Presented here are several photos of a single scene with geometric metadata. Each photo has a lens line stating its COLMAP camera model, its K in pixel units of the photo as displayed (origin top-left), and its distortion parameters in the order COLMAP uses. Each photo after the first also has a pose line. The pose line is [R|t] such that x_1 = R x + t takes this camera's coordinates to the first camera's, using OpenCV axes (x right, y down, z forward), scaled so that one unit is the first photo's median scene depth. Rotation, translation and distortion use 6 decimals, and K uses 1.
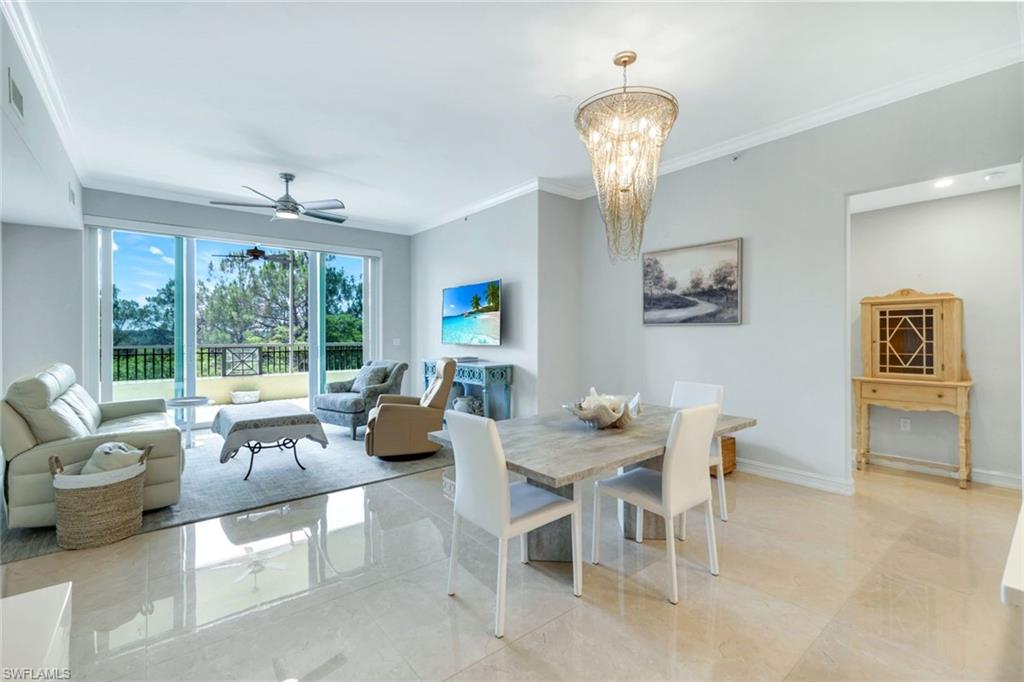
lens RADIAL K [[450.2, 0, 518.6], [0, 450.2, 332.0], [0, 0, 1]] dist [0.010970, 0.000289]
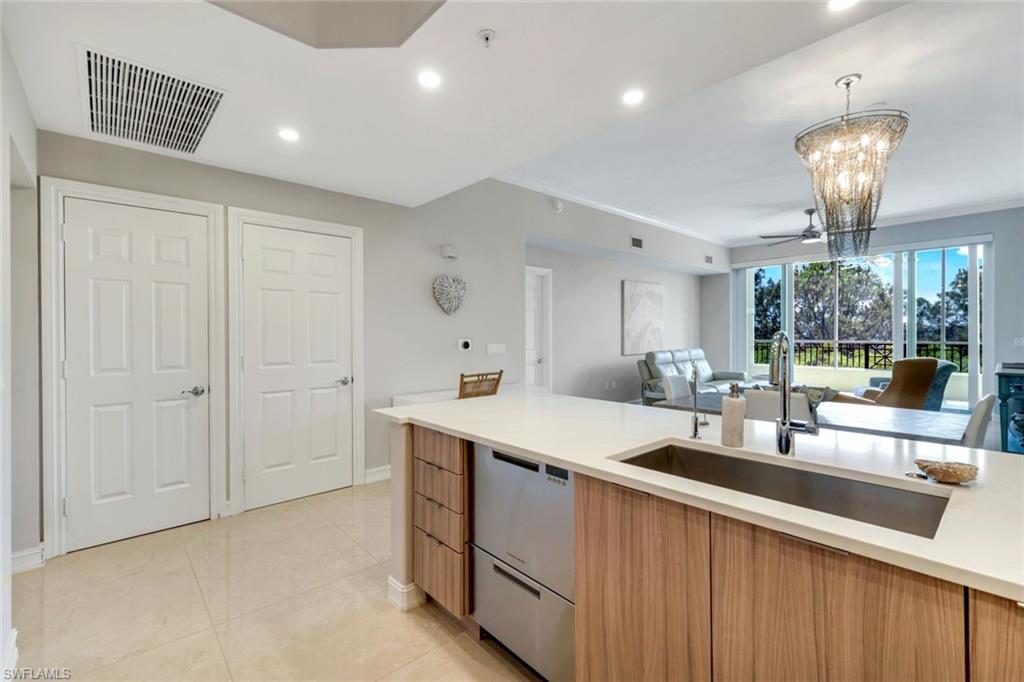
lens RADIAL K [[450.2, 0, 504.6], [0, 450.2, 336.4], [0, 0, 1]] dist [0.010970, 0.000289]
pose [[0.024950, 0.012167, -0.999615, 0.927138], [0.008270, 0.999889, 0.012377, -0.010834], [0.999654, -0.008576, 0.024846, 0.106733]]
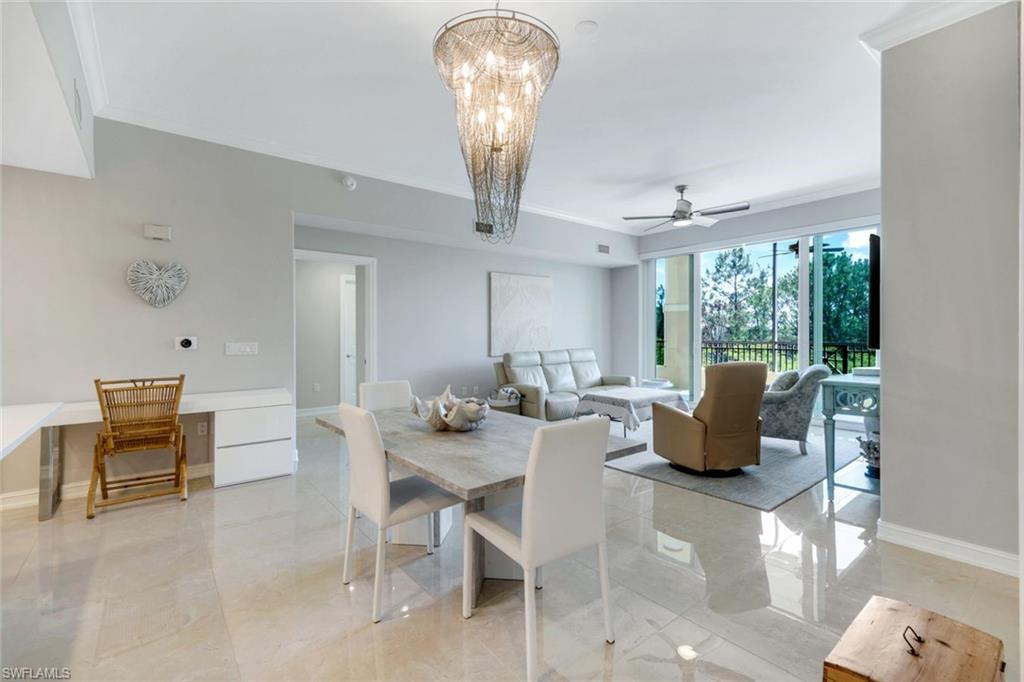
lens RADIAL K [[450.2, 0, 512.3], [0, 450.2, 334.1], [0, 0, 1]] dist [0.010970, 0.000289]
pose [[-0.029839, 0.005576, -0.999539, 0.729447], [0.007533, 0.999957, 0.005354, 0.002990], [0.999526, -0.007370, -0.029879, 0.747363]]
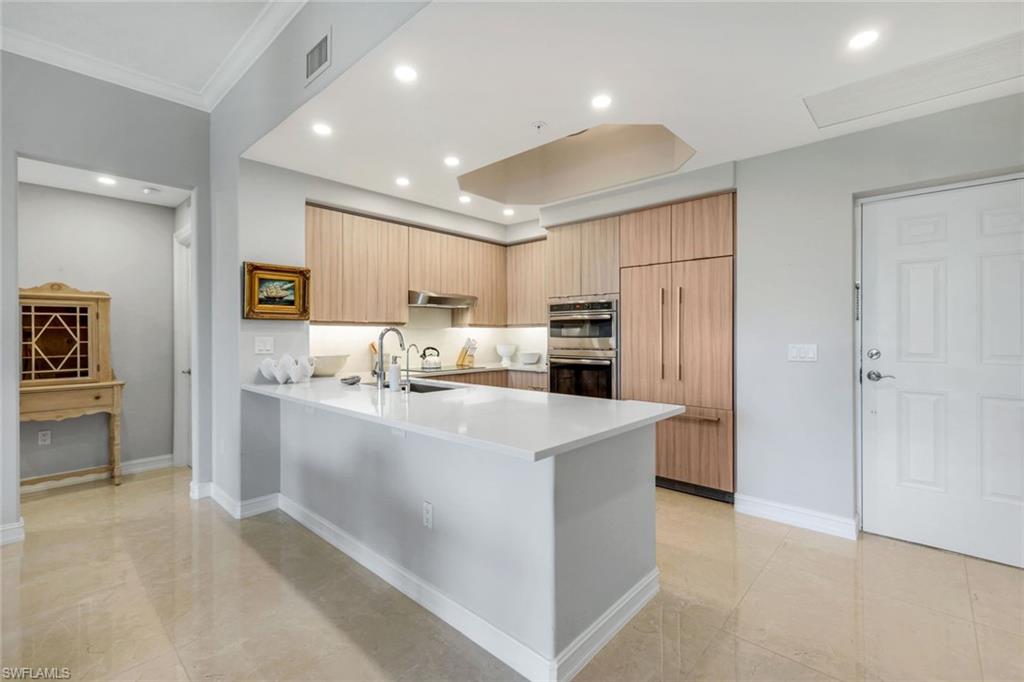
lens RADIAL K [[450.2, 0, 518.8], [0, 450.2, 335.6], [0, 0, 1]] dist [0.010970, 0.000289]
pose [[-0.132237, -0.000895, 0.991218, -0.142080], [-0.003966, 0.999992, 0.000374, 0.004018], [-0.991210, -0.003882, -0.132239, 0.218107]]
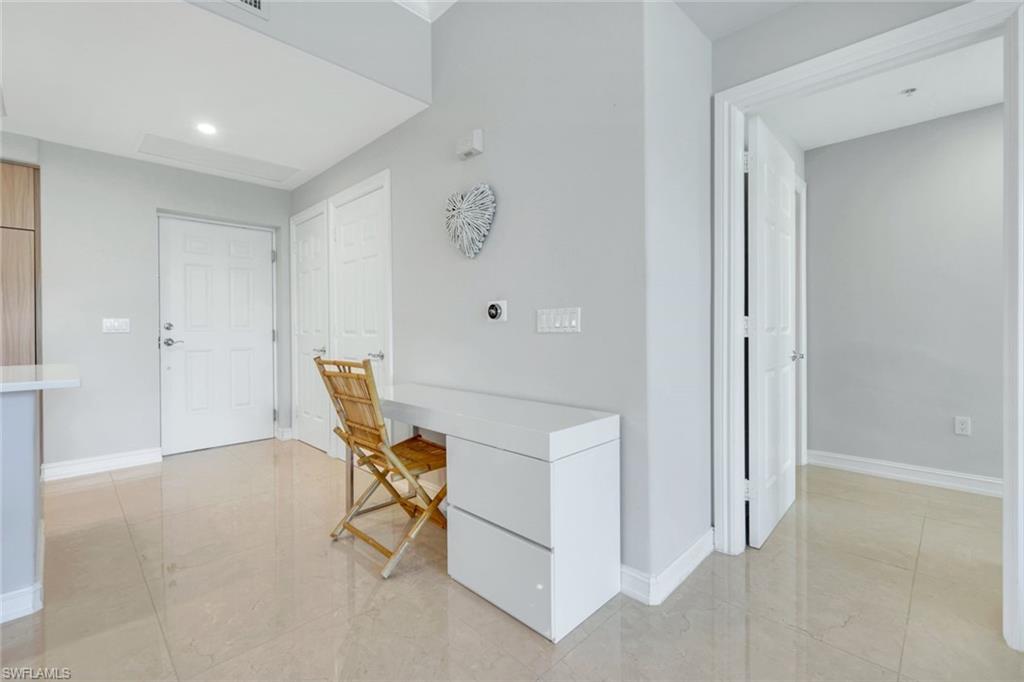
lens RADIAL K [[450.2, 0, 522.5], [0, 450.2, 332.1], [0, 0, 1]] dist [0.010970, 0.000289]
pose [[-0.997317, 0.009493, -0.072592, -0.207828], [0.009473, 0.999955, 0.000614, 0.049548], [0.072595, -0.000076, -0.997362, 0.611862]]
